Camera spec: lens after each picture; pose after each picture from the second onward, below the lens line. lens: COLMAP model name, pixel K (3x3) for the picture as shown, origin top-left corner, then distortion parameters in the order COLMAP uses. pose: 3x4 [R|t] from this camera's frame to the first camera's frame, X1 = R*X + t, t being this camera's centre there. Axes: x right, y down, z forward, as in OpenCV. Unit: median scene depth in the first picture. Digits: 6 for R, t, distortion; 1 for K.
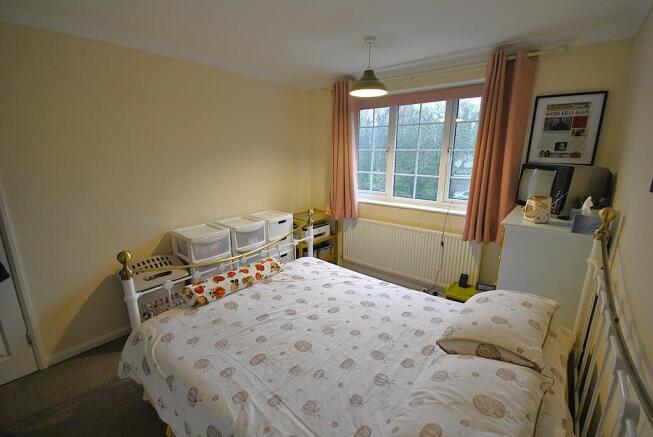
lens RADIAL K [[288.3, 0, 327.0], [0, 288.3, 216.3], [0, 0, 1]] dist [0.001046, -0.001950]
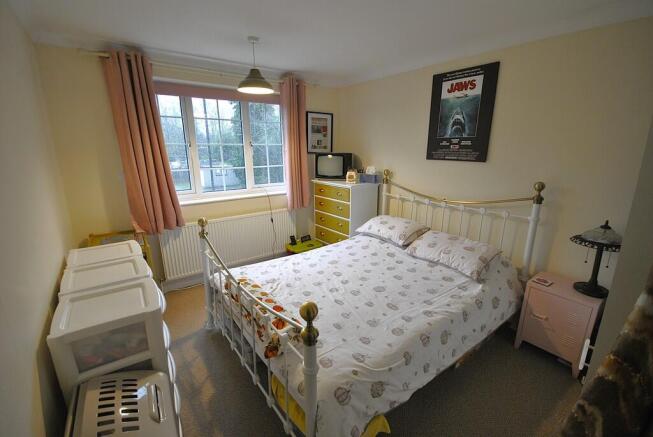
lens RADIAL K [[288.3, 0, 330.0], [0, 288.3, 222.0], [0, 0, 1]] dist [0.001046, -0.001950]
pose [[0.223016, -0.253007, 0.941409, -0.967715], [0.211476, 0.955290, 0.206639, -0.137252], [-0.951600, 0.153002, 0.266550, 0.577348]]
